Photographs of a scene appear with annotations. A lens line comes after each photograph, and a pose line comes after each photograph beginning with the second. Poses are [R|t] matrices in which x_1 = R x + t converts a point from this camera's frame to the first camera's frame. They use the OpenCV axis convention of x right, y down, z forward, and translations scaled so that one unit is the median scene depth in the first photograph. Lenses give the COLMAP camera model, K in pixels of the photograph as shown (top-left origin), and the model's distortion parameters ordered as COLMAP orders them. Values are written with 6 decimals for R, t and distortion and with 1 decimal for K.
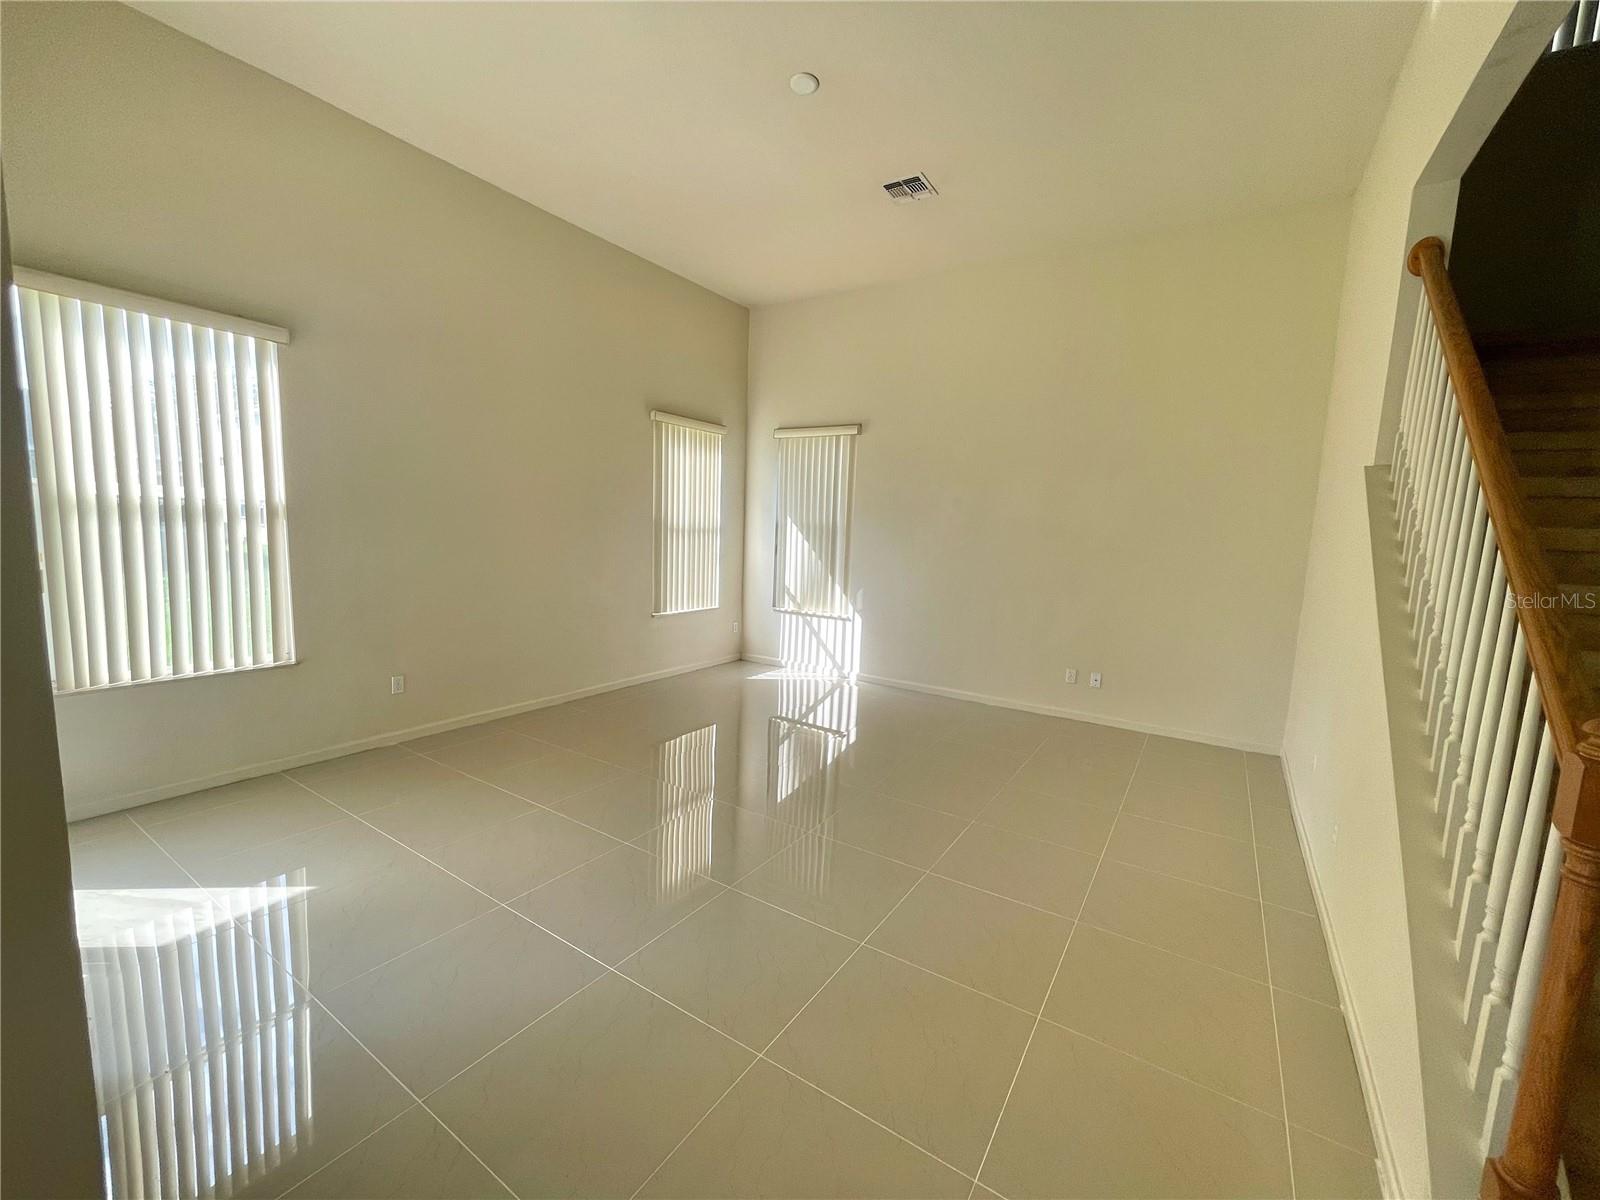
lens RADIAL K [[647.3, 0, 793.9], [0, 647.3, 608.8], [0, 0, 1]] dist [-0.002818, 0.001080]
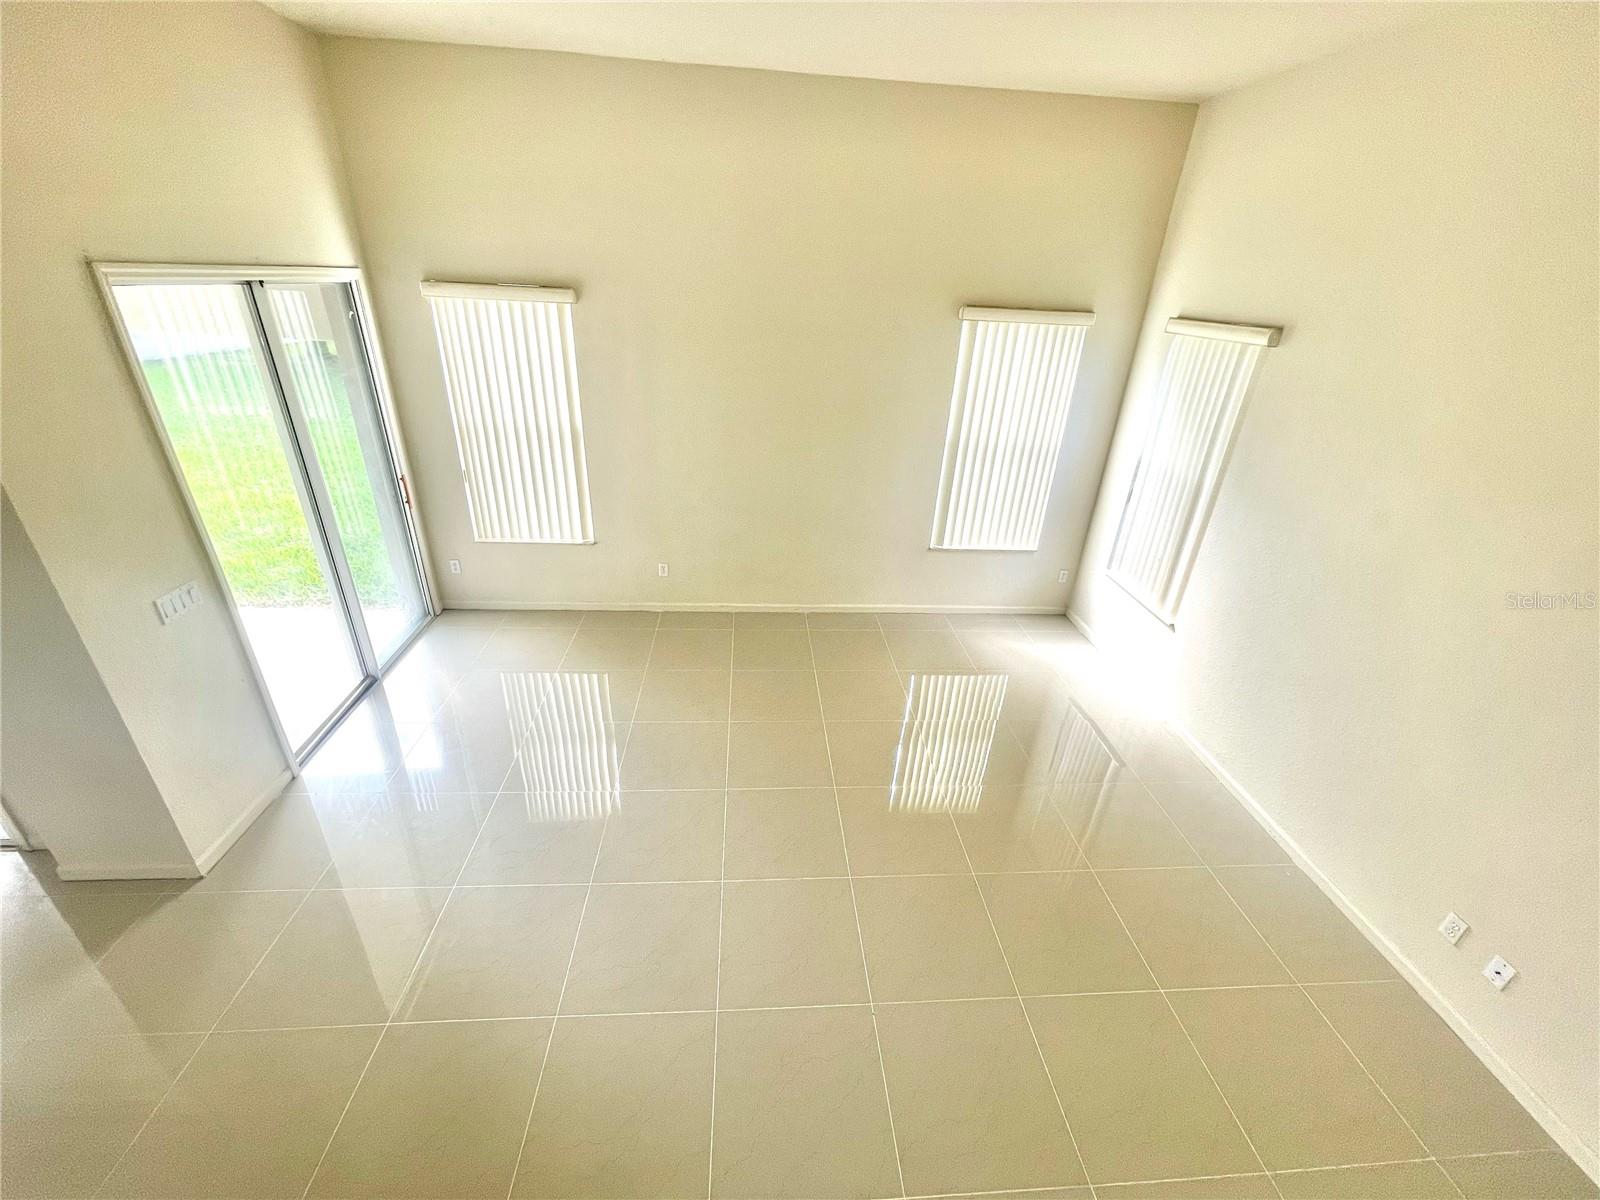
lens RADIAL K [[647.3, 0, 787.8], [0, 647.3, 603.2], [0, 0, 1]] dist [-0.002818, 0.001080]
pose [[0.608847, 0.345790, -0.713957, 0.389687], [-0.121099, 0.929963, 0.347137, -0.241441], [0.783990, -0.124894, 0.608080, 0.332237]]
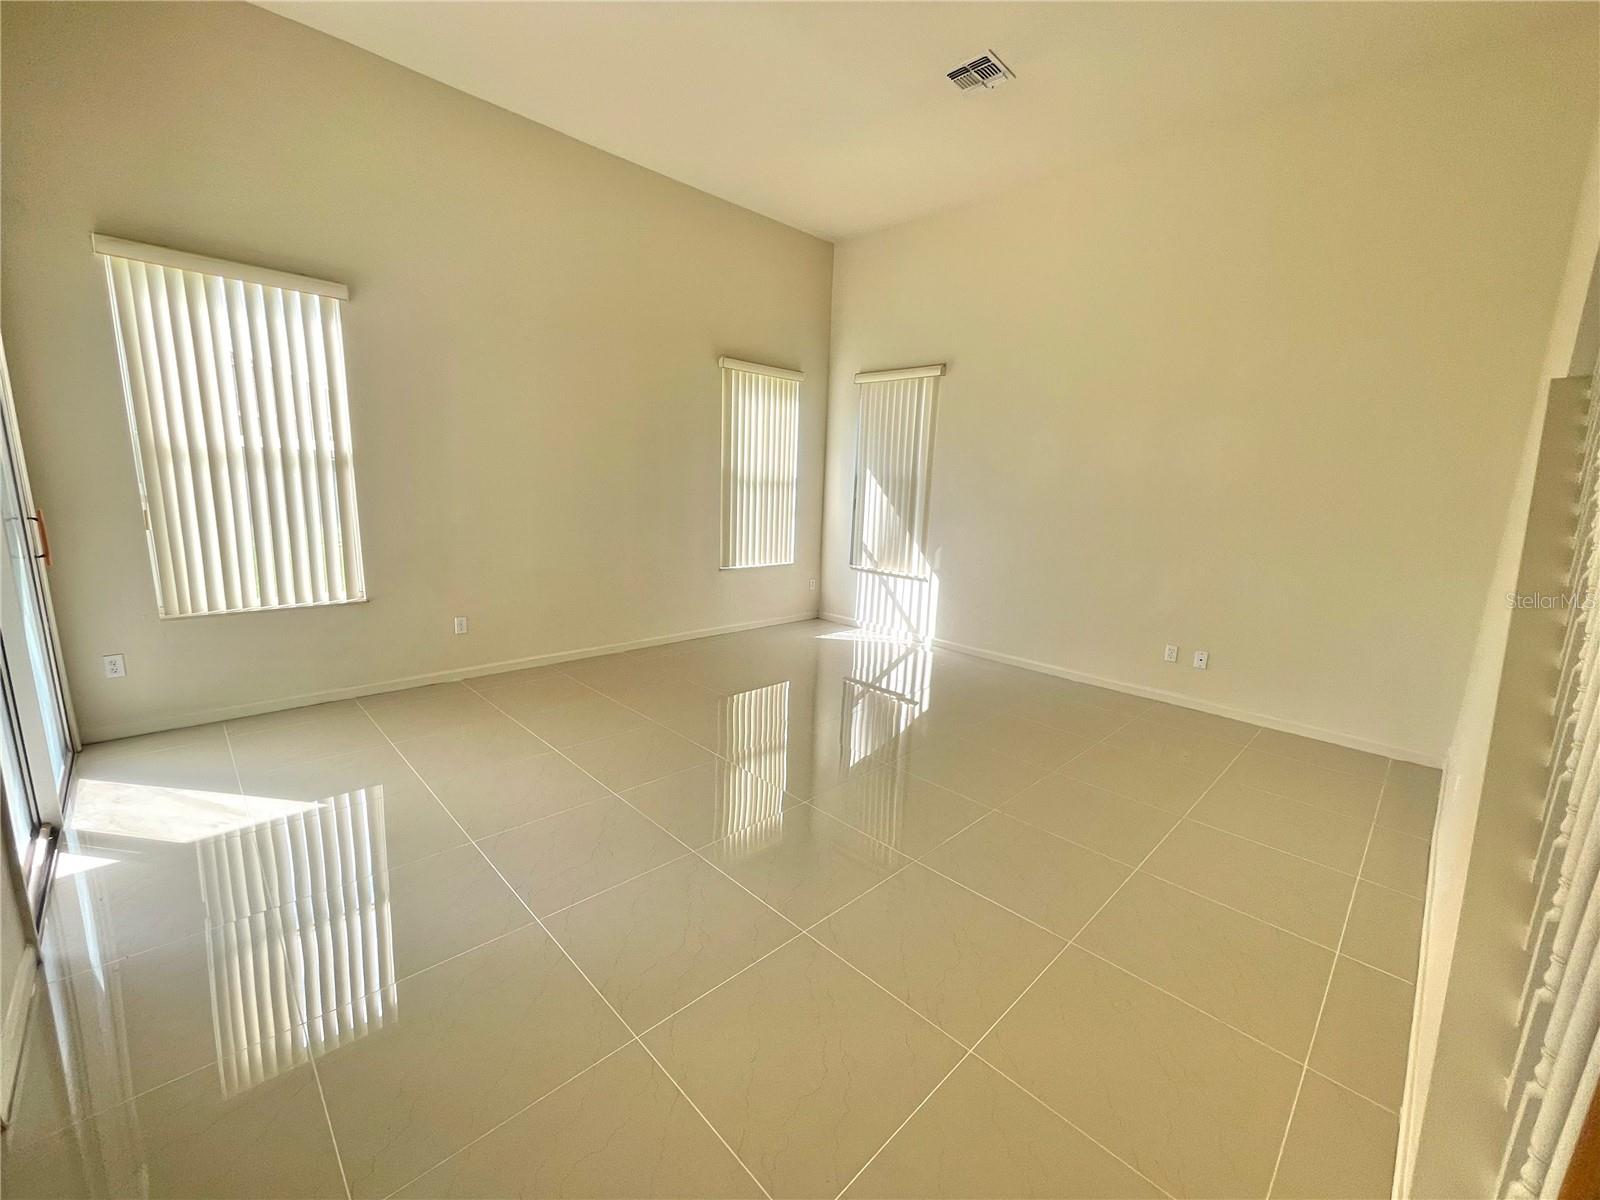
lens RADIAL K [[647.3, 0, 793.1], [0, 647.3, 607.2], [0, 0, 1]] dist [-0.002818, 0.001080]
pose [[0.976172, 0.042189, -0.212860, 0.121976], [-0.029494, 0.997611, 0.062467, 0.003912], [0.214987, -0.054700, 0.975084, 0.063978]]
